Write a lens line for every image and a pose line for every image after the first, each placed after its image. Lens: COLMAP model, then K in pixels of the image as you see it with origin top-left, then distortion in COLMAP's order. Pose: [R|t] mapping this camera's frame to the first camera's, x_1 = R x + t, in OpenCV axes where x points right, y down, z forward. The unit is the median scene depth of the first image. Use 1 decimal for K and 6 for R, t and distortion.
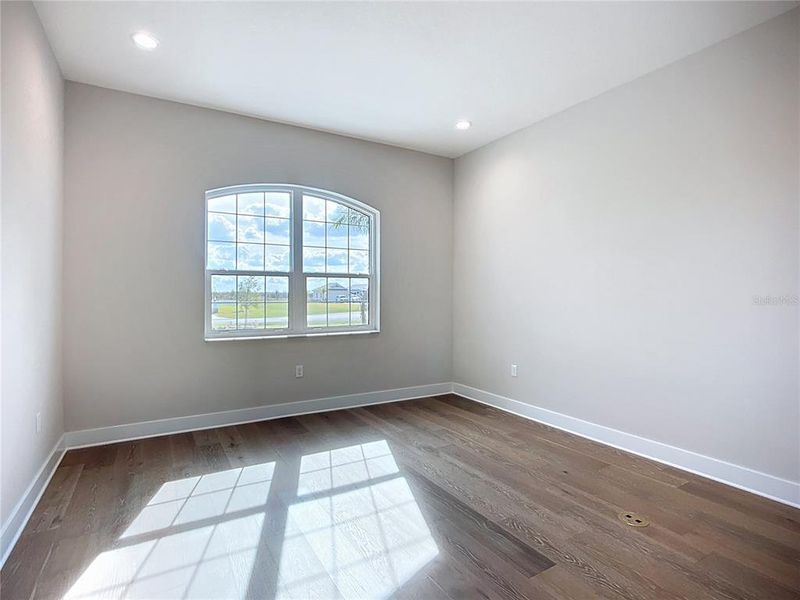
lens RADIAL K [[414.7, 0, 399.8], [0, 414.7, 303.0], [0, 0, 1]] dist [-0.018779, 0.003989]
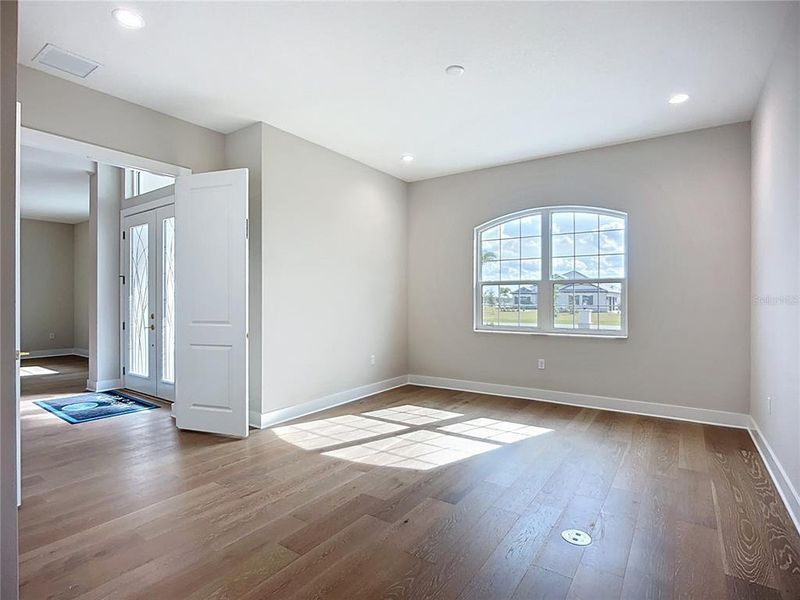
lens RADIAL K [[414.7, 0, 397.2], [0, 414.7, 300.8], [0, 0, 1]] dist [-0.018779, 0.003989]
pose [[0.427118, -0.004122, -0.904187, 0.644714], [-0.026535, 0.999502, -0.017091, 0.016577], [0.903807, 0.031293, 0.426796, 0.124320]]
